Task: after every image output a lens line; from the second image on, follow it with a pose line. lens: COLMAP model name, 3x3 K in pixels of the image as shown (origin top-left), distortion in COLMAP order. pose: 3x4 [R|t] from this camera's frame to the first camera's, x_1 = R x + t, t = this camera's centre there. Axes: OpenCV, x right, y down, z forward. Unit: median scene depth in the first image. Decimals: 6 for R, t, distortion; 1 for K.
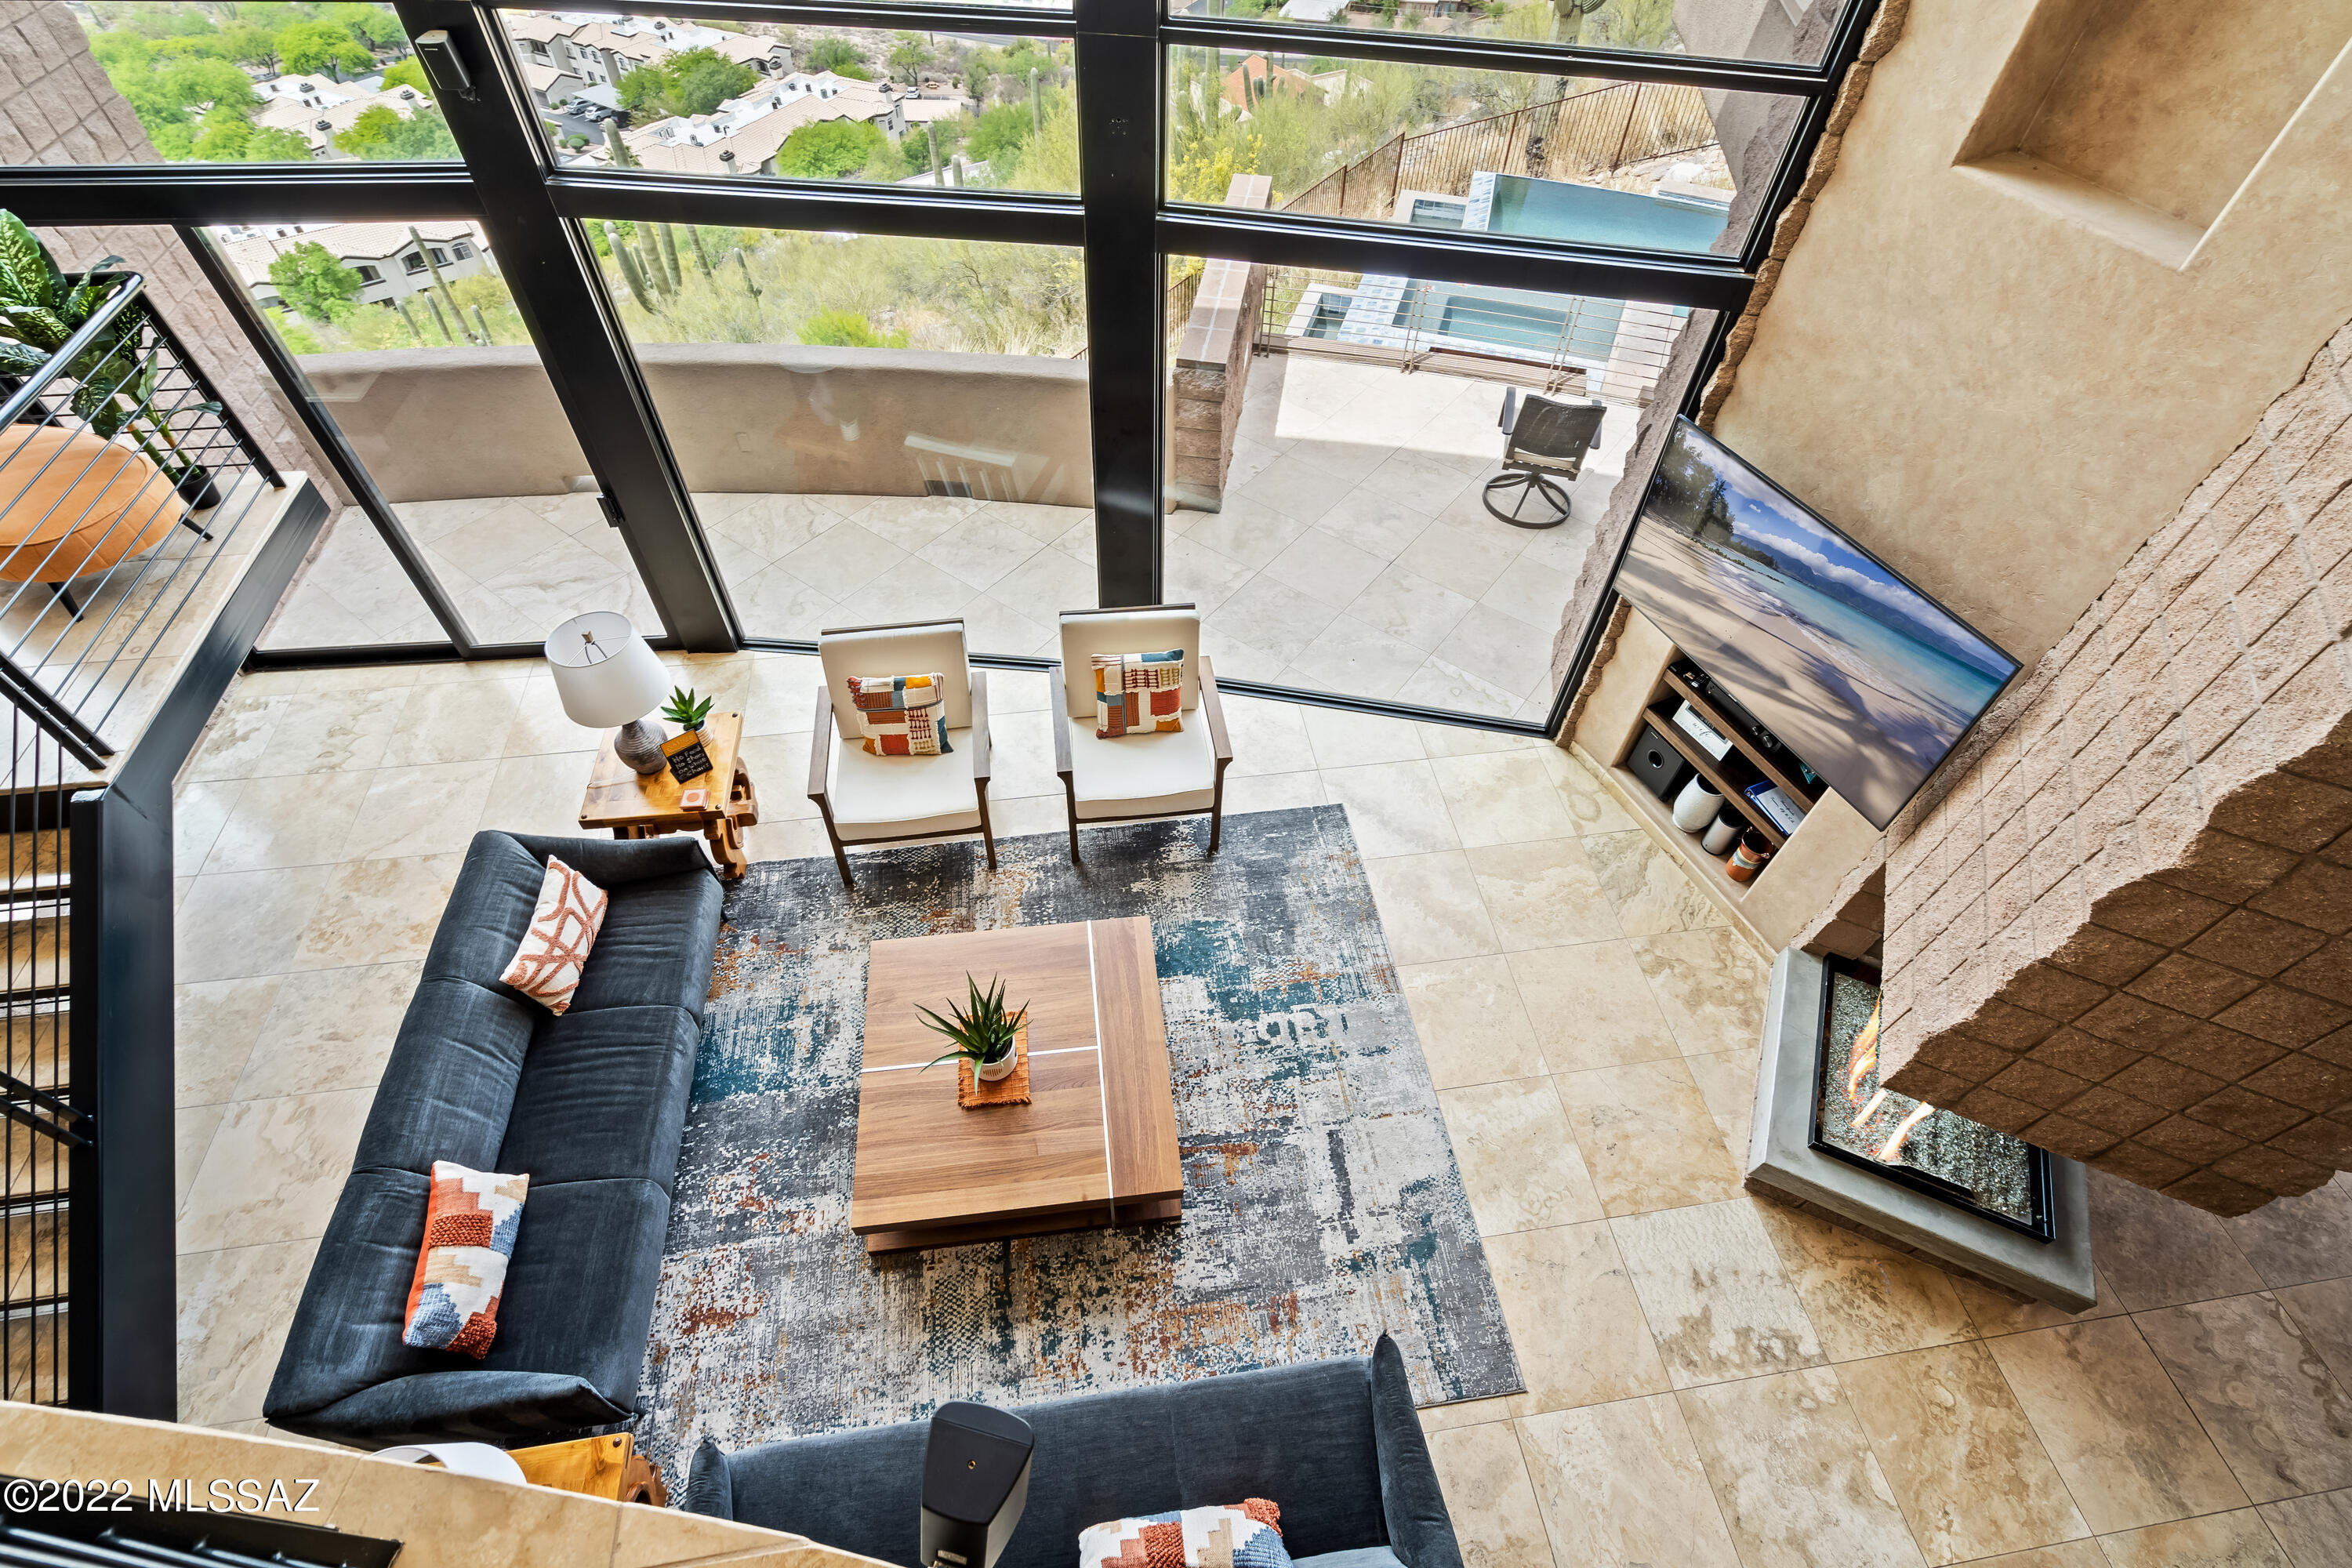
lens RADIAL K [[1066.6, 0, 1184.0], [0, 1066.6, 787.3], [0, 0, 1]] dist [-0.006152, 0.003010]
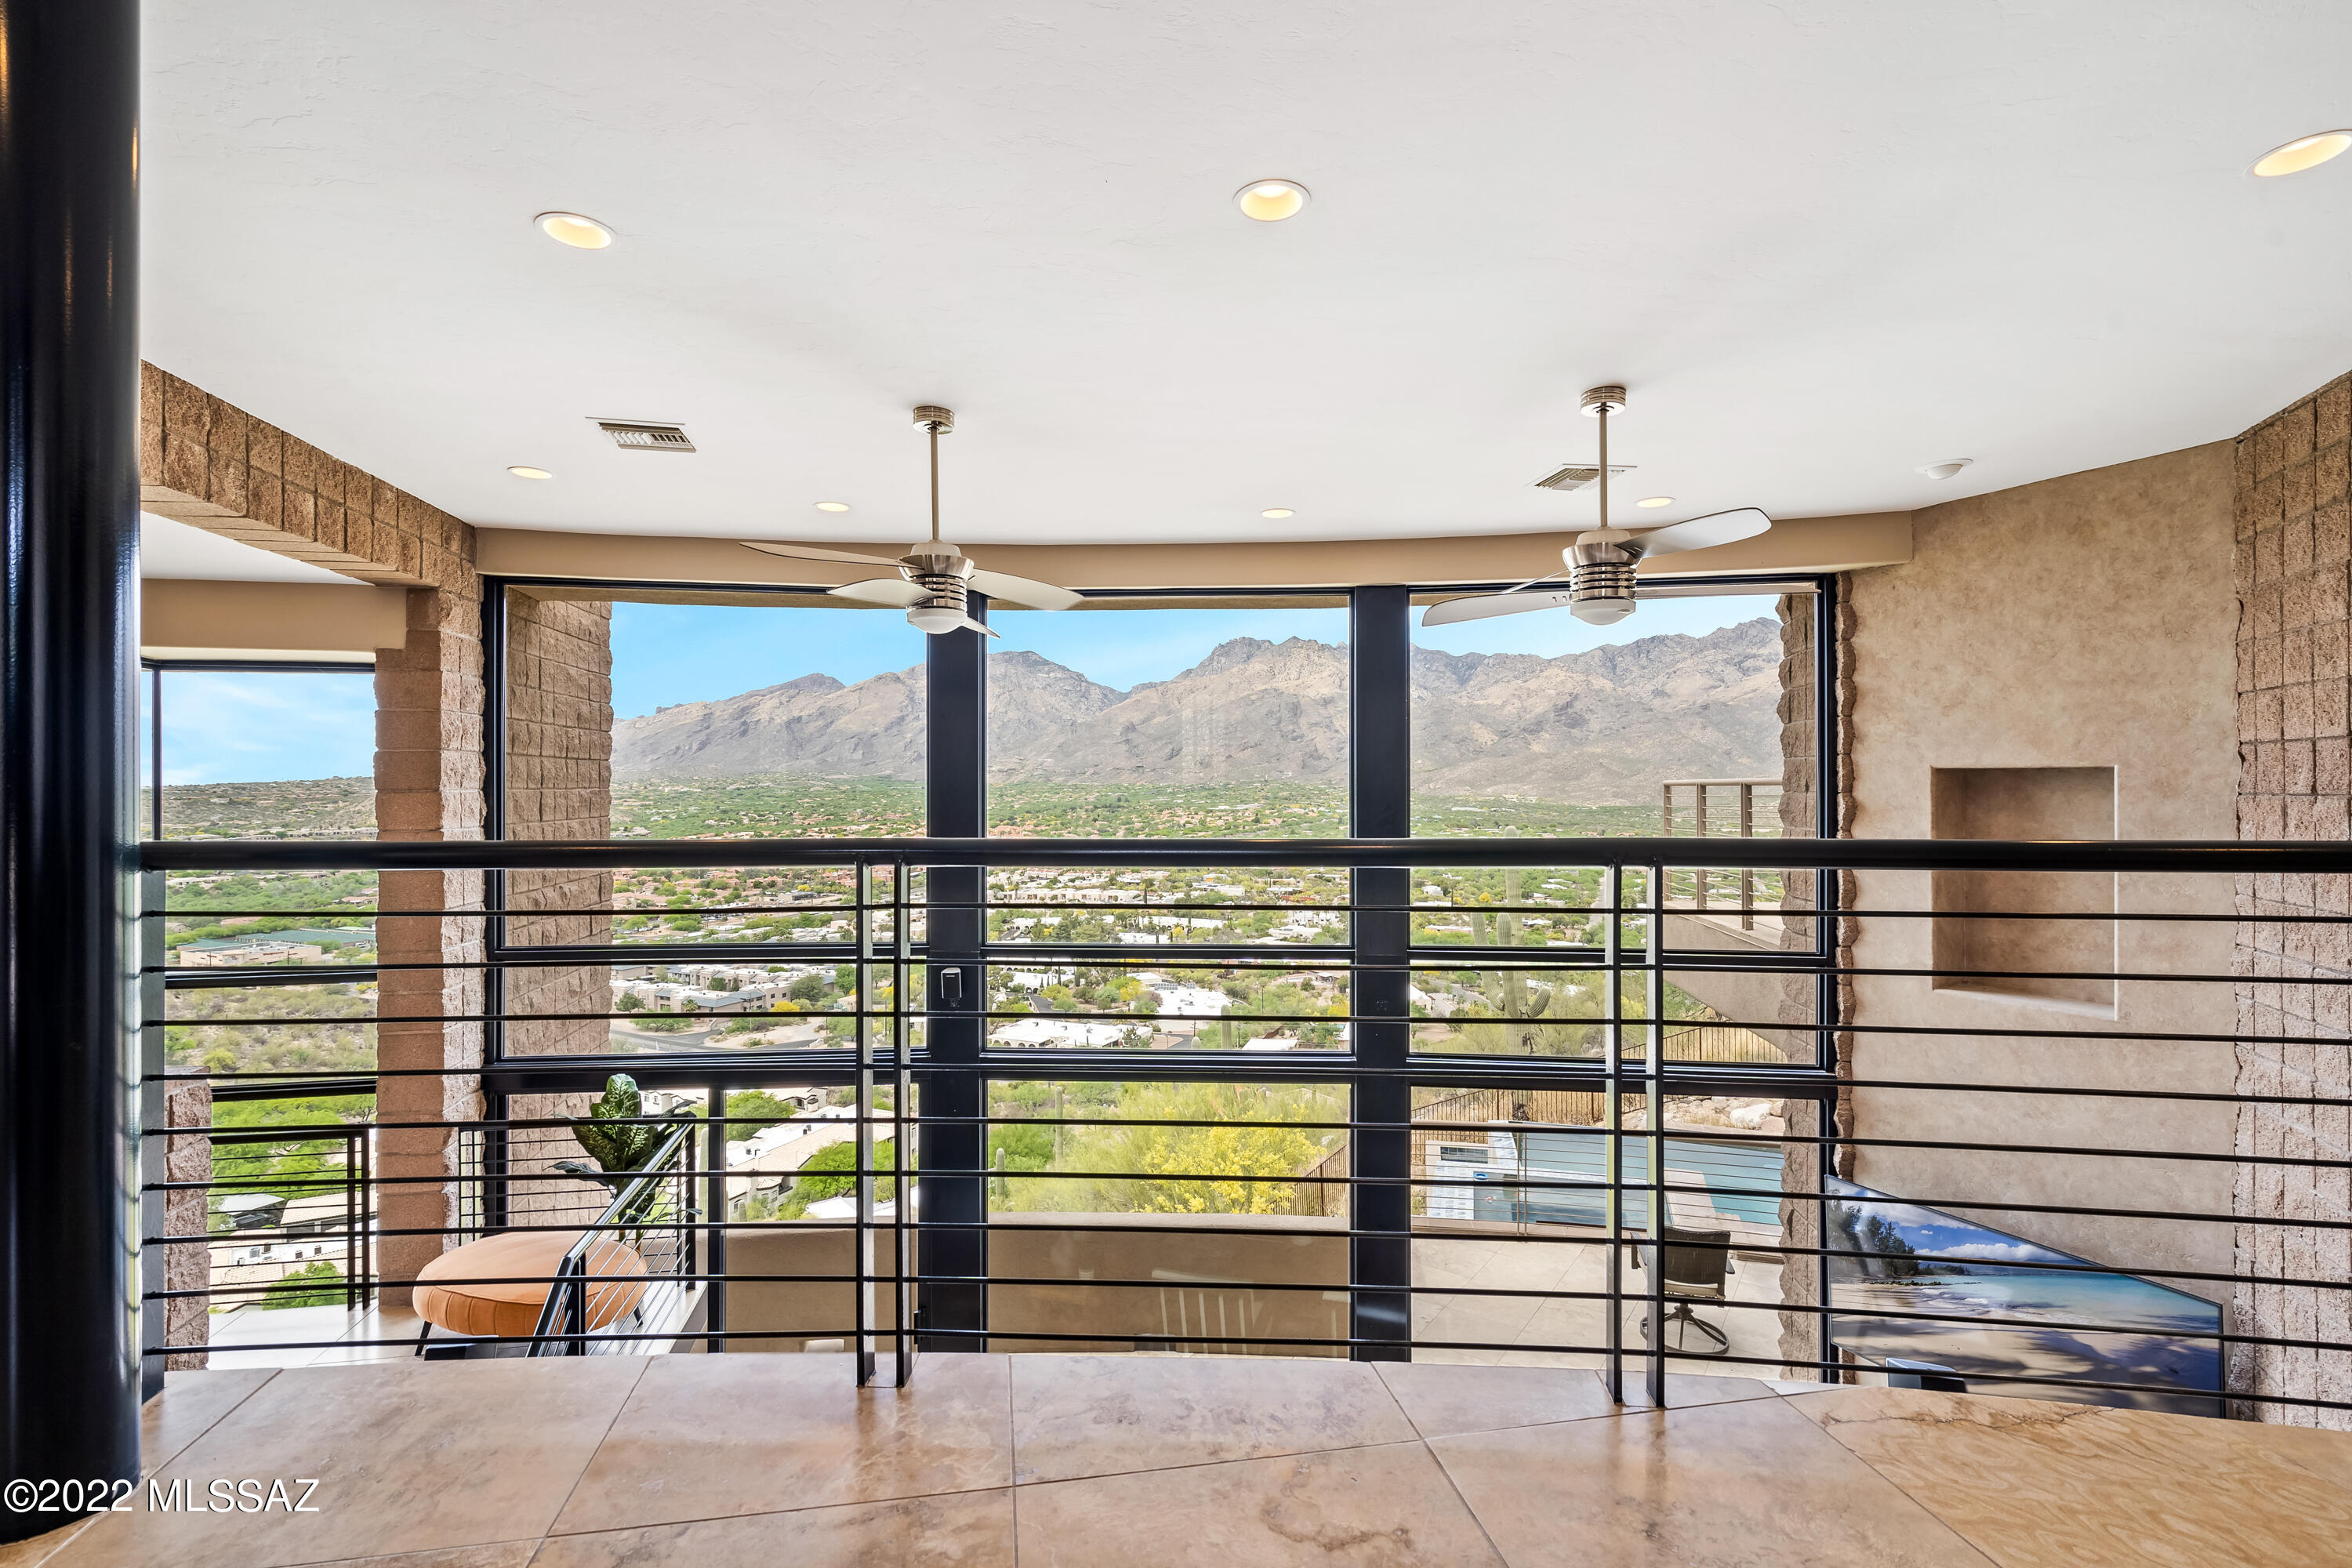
lens RADIAL K [[1066.6, 0, 1174.5], [0, 1066.6, 781.4], [0, 0, 1]] dist [-0.006152, 0.003010]
pose [[0.999374, -0.024526, 0.025512, -0.327318], [0.035286, 0.635482, -0.771309, 0.296382], [0.002705, 0.771726, 0.635949, -0.196530]]
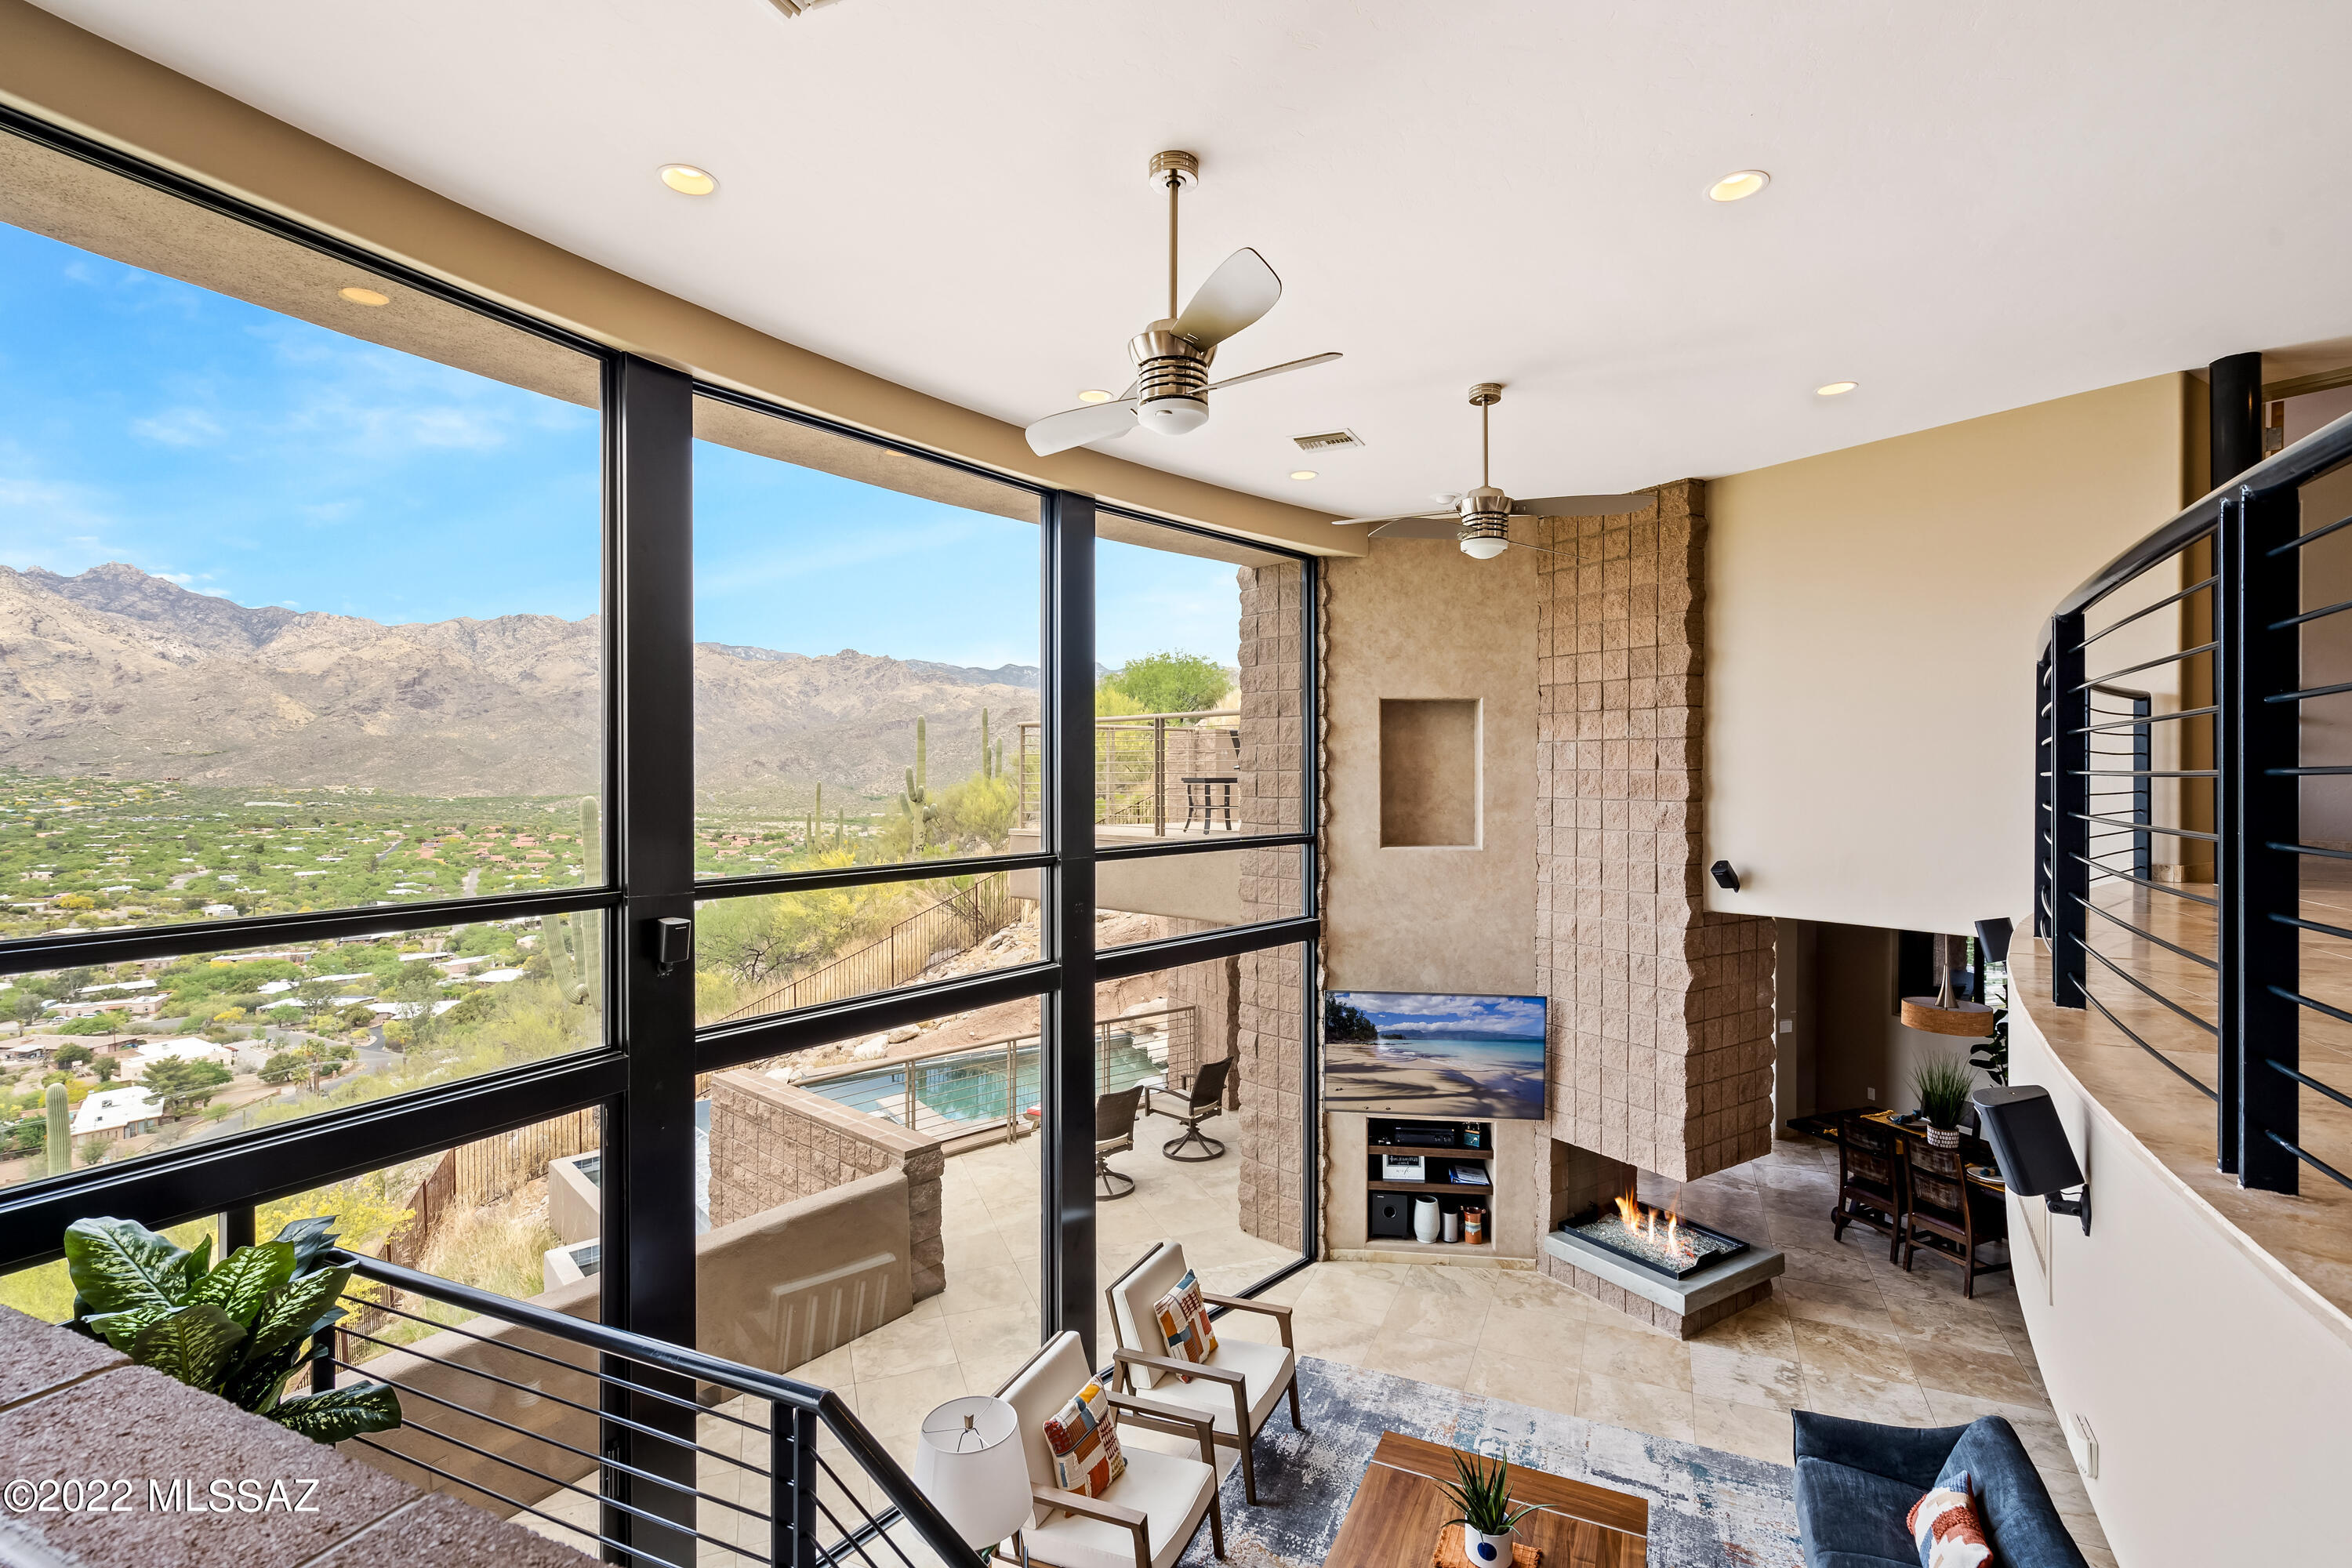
lens RADIAL K [[1066.6, 0, 1177.8], [0, 1066.6, 777.9], [0, 0, 1]] dist [-0.006152, 0.003010]
pose [[0.537091, -0.025793, 0.843130, -1.079682], [0.656738, 0.640058, -0.398774, -0.017211], [-0.529366, 0.767894, 0.360709, 0.173219]]
